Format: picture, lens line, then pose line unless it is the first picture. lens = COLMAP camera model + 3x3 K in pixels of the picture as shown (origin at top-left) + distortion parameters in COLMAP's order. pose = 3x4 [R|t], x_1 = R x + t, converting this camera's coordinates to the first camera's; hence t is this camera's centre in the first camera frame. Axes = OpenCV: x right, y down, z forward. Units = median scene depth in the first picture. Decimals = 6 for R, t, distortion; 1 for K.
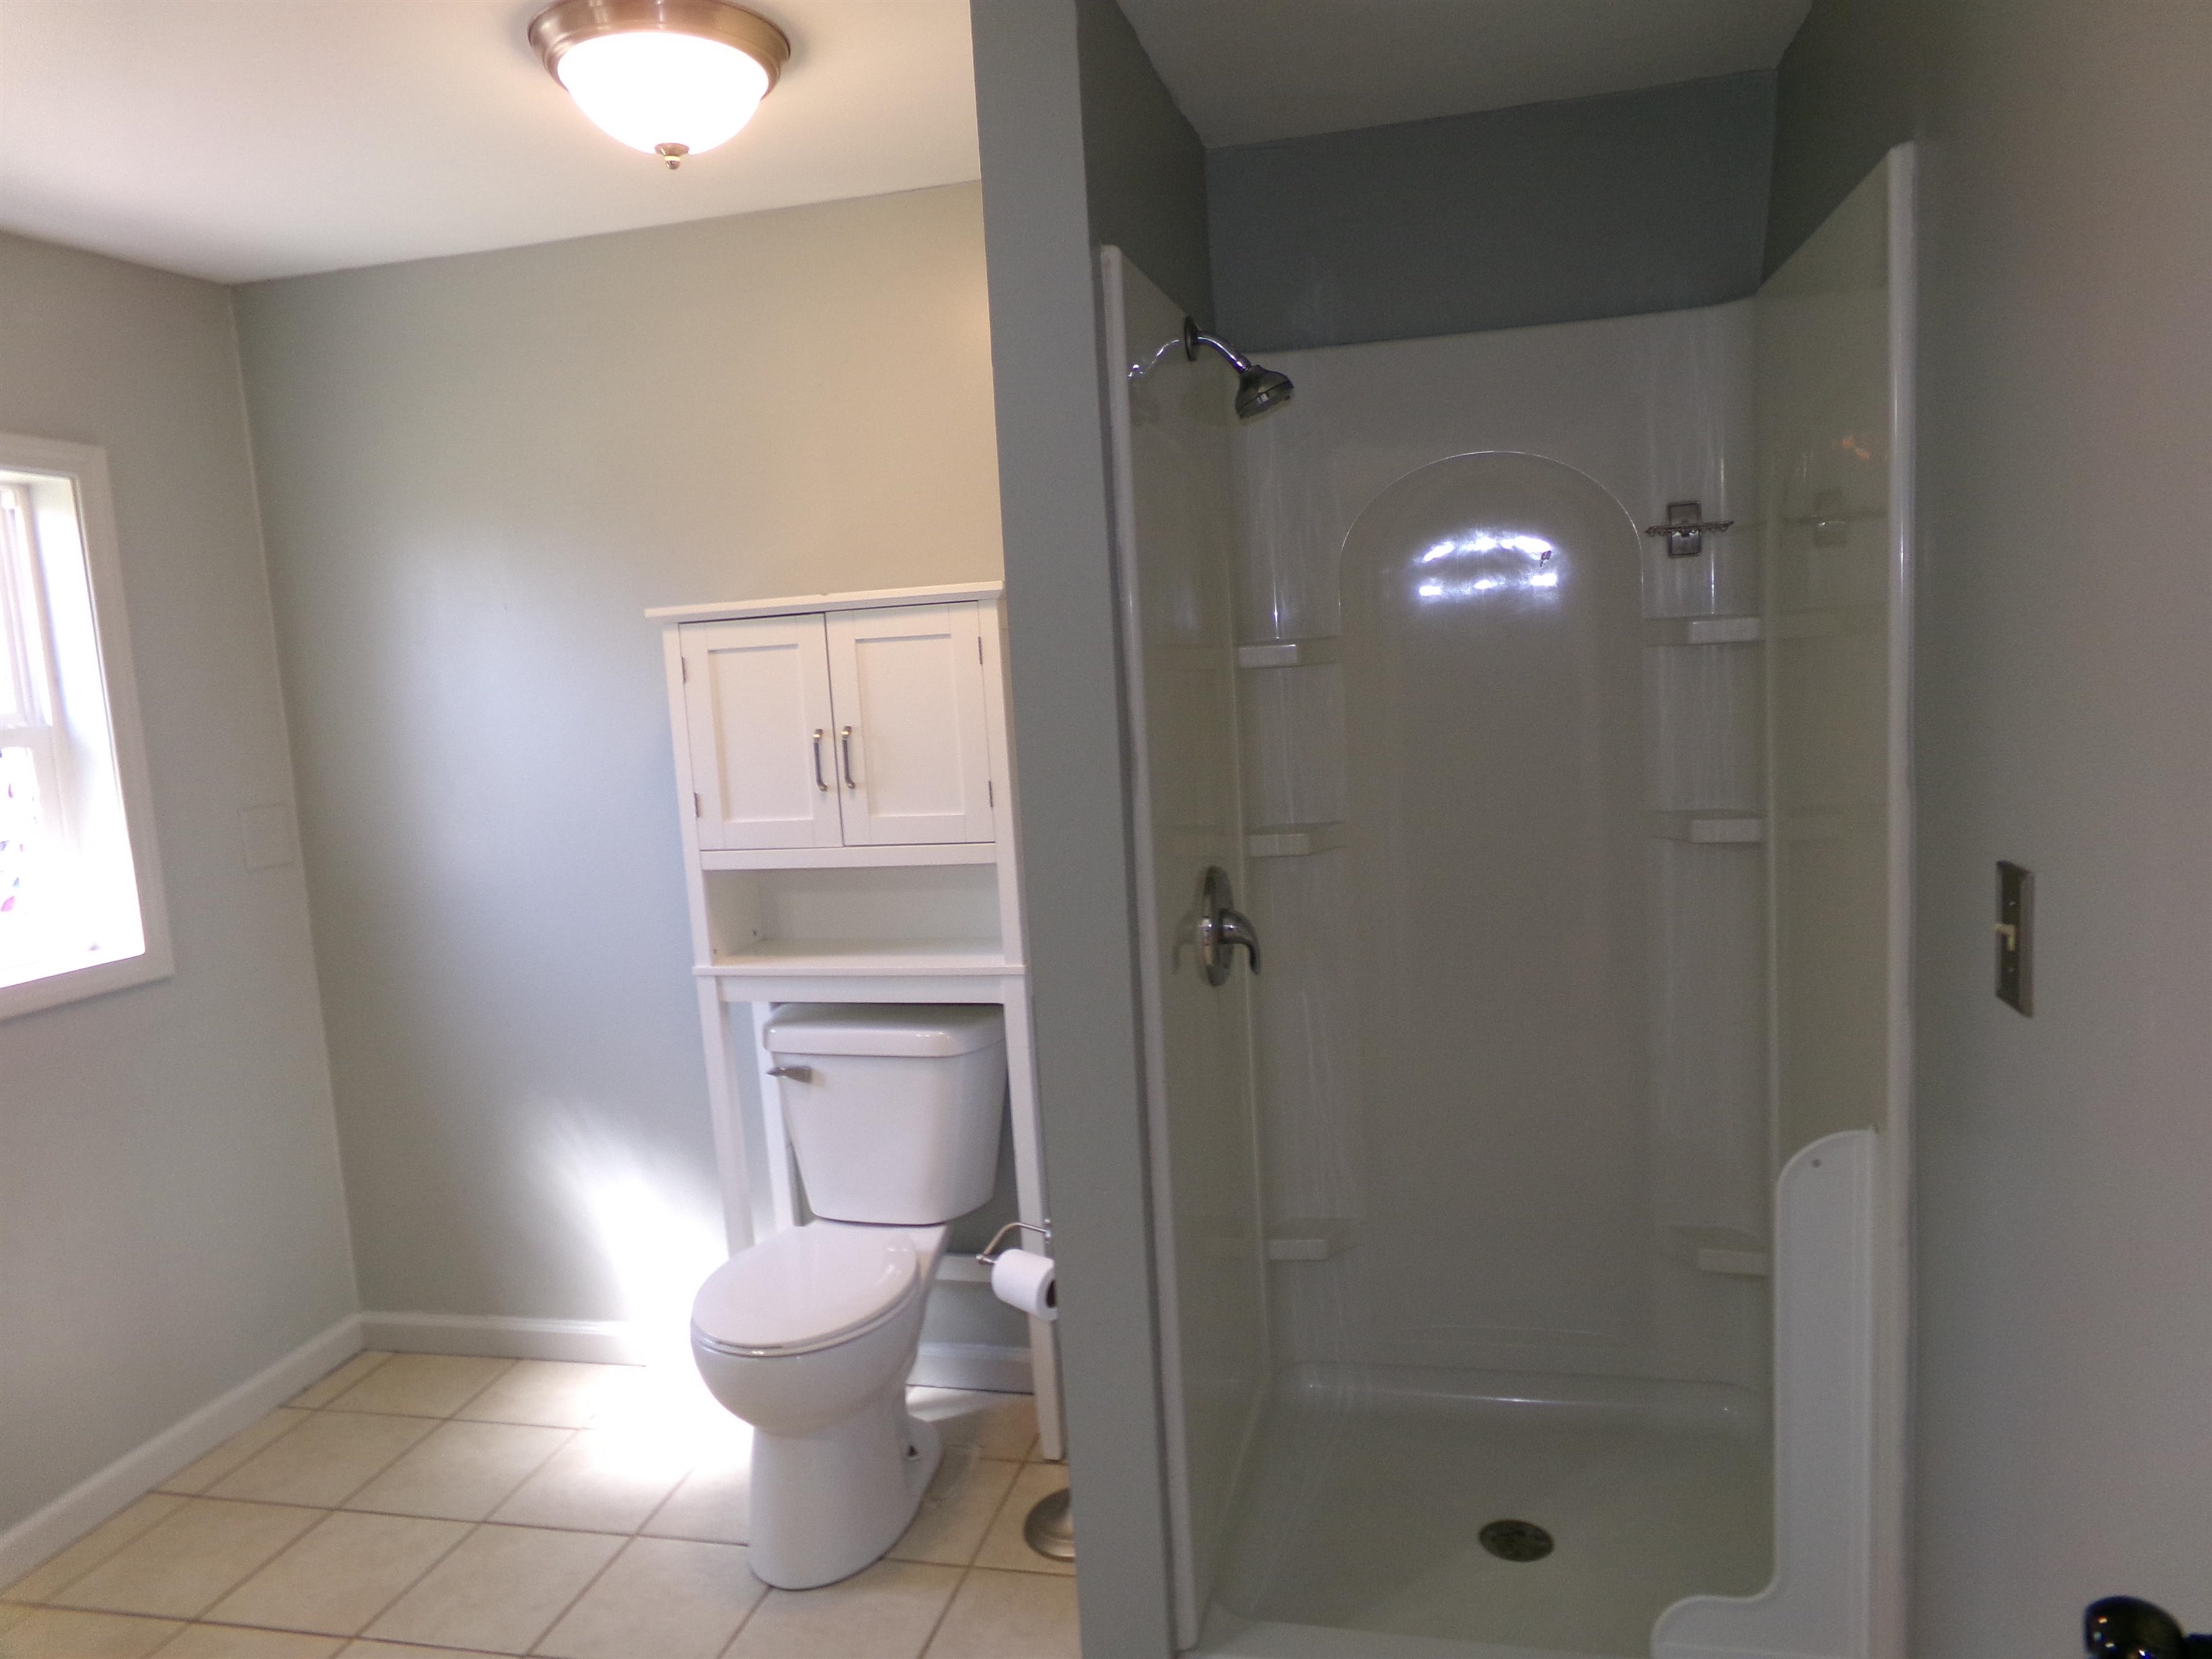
lens RADIAL K [[1511.9, 0, 1108.1], [0, 1511.9, 828.2], [0, 0, 1]] dist [0.020088, 0.002594]
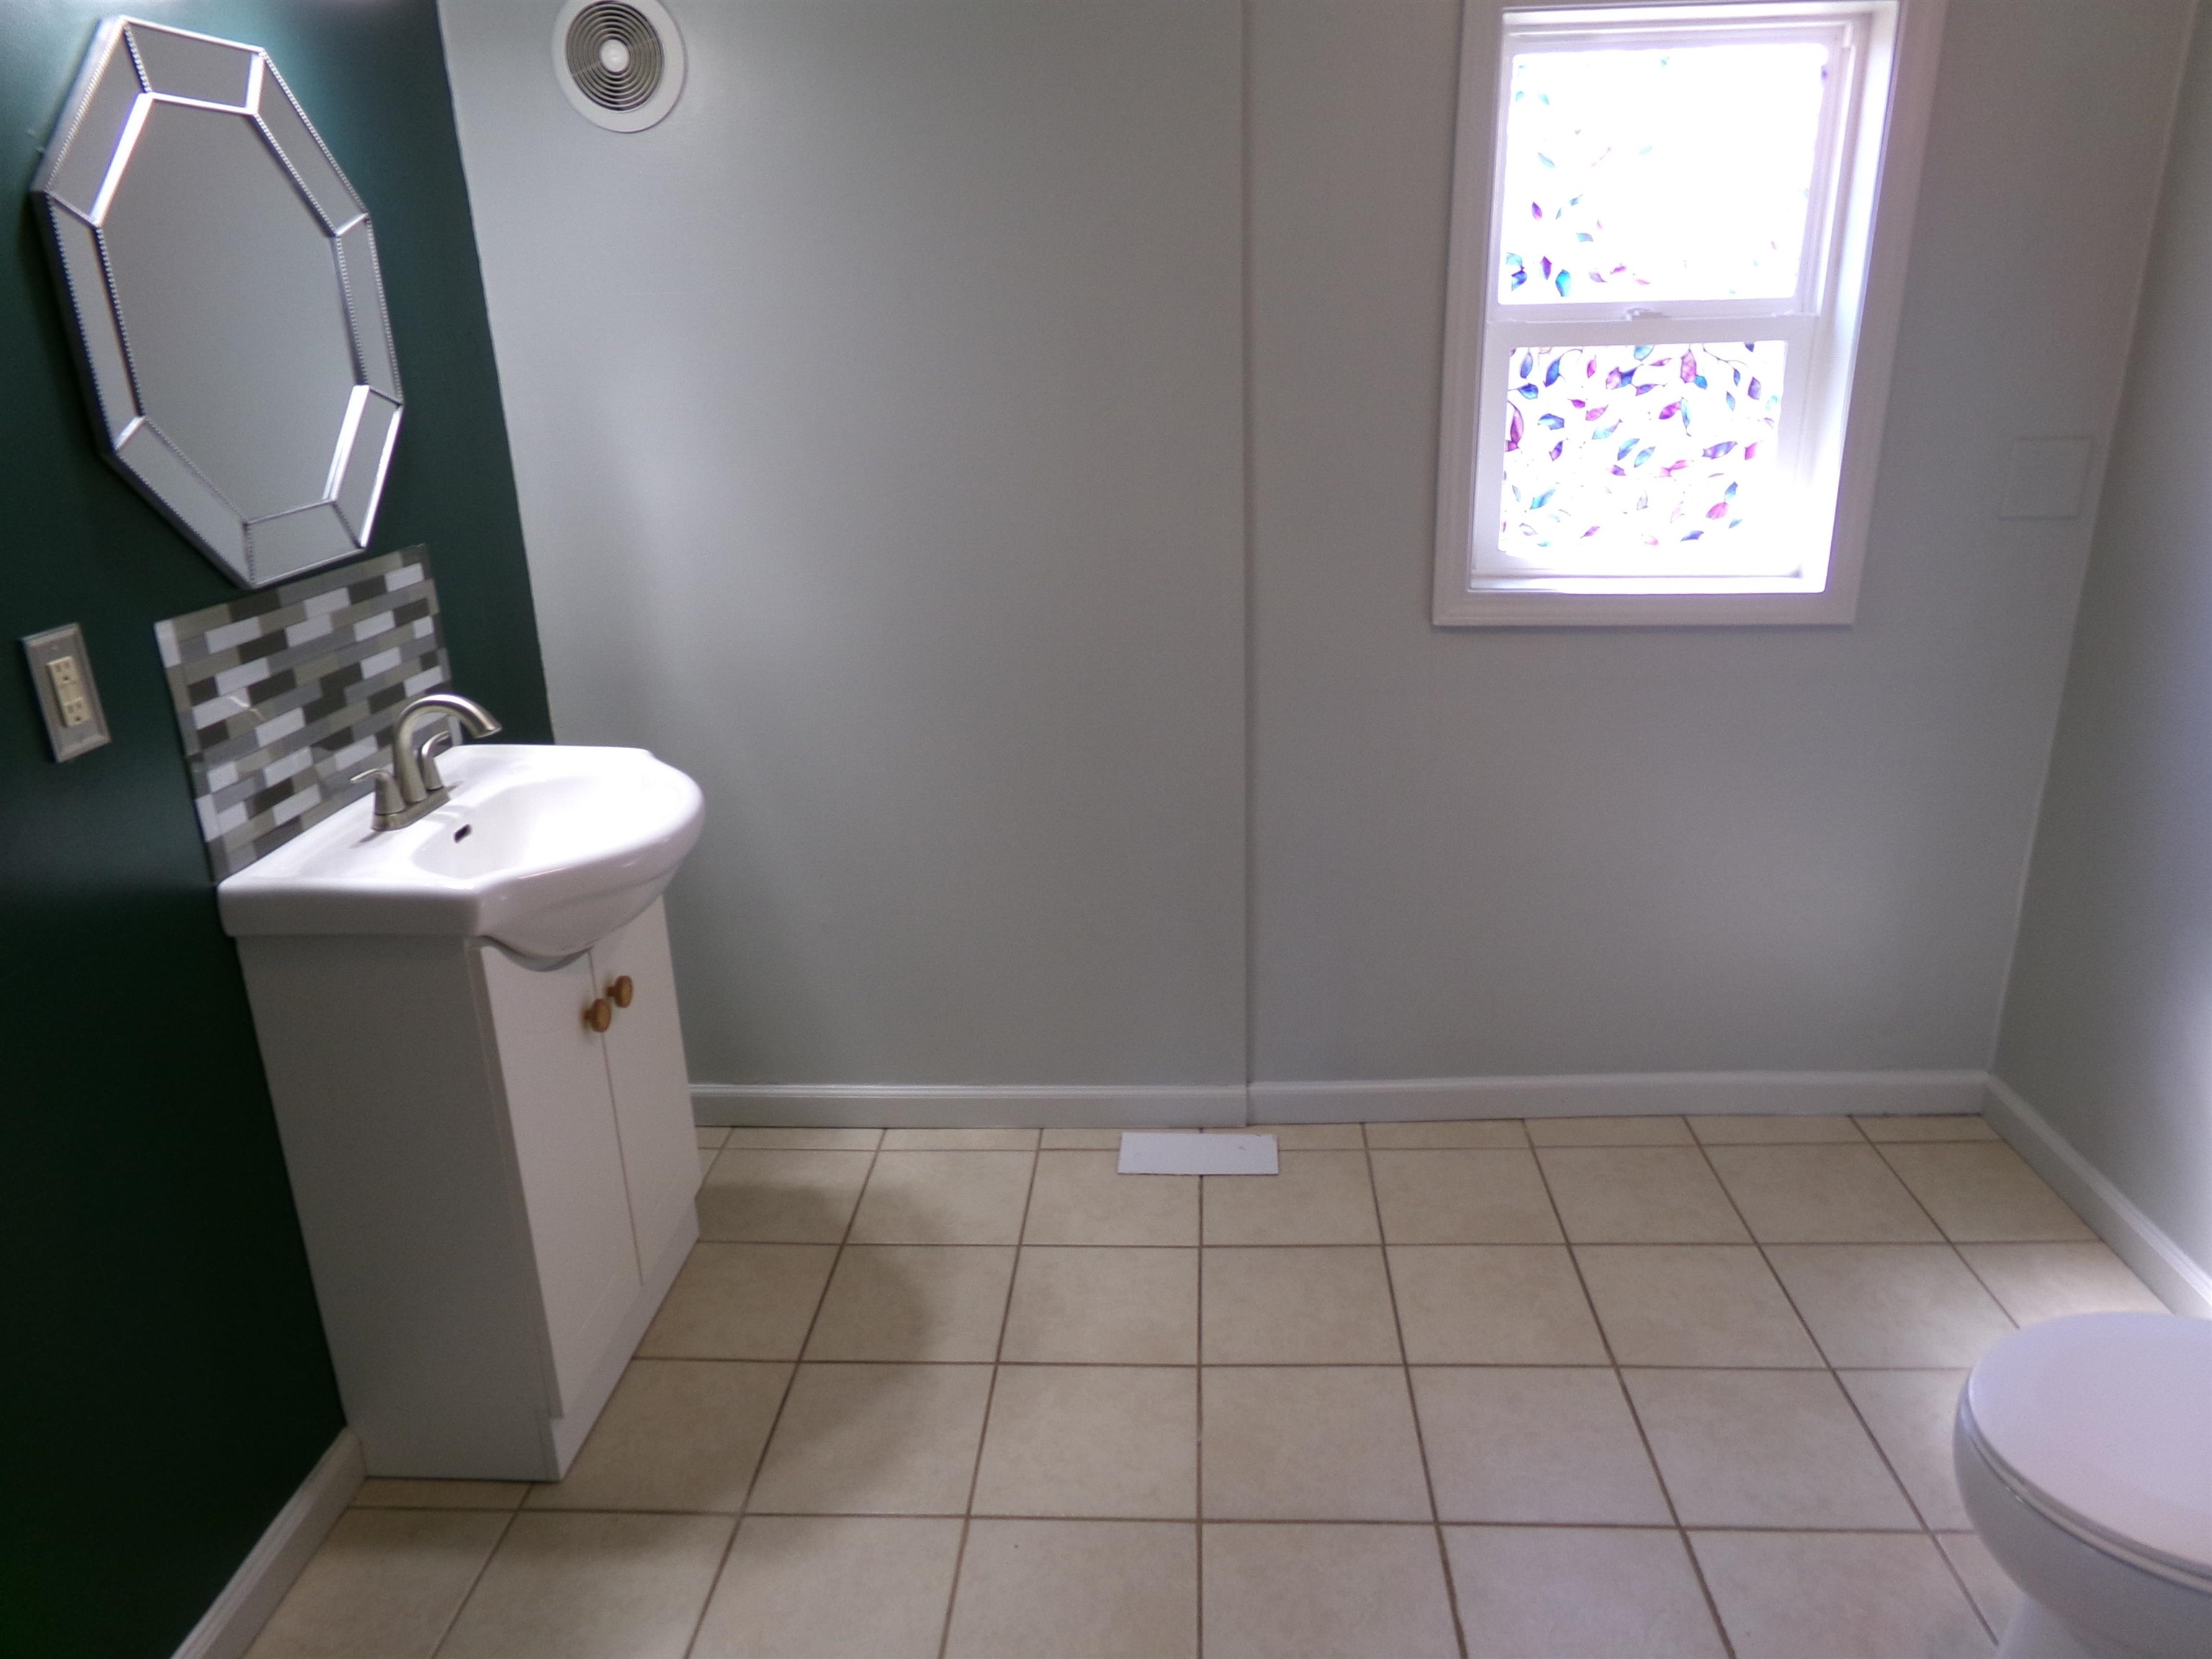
lens RADIAL K [[1511.9, 0, 1116.3], [0, 1511.9, 832.3], [0, 0, 1]] dist [0.020088, 0.002594]
pose [[0.212449, 0.386863, -0.897331, 0.114158], [-0.117480, 0.921745, 0.369574, -0.061632], [0.970085, 0.026902, 0.241272, 0.355233]]
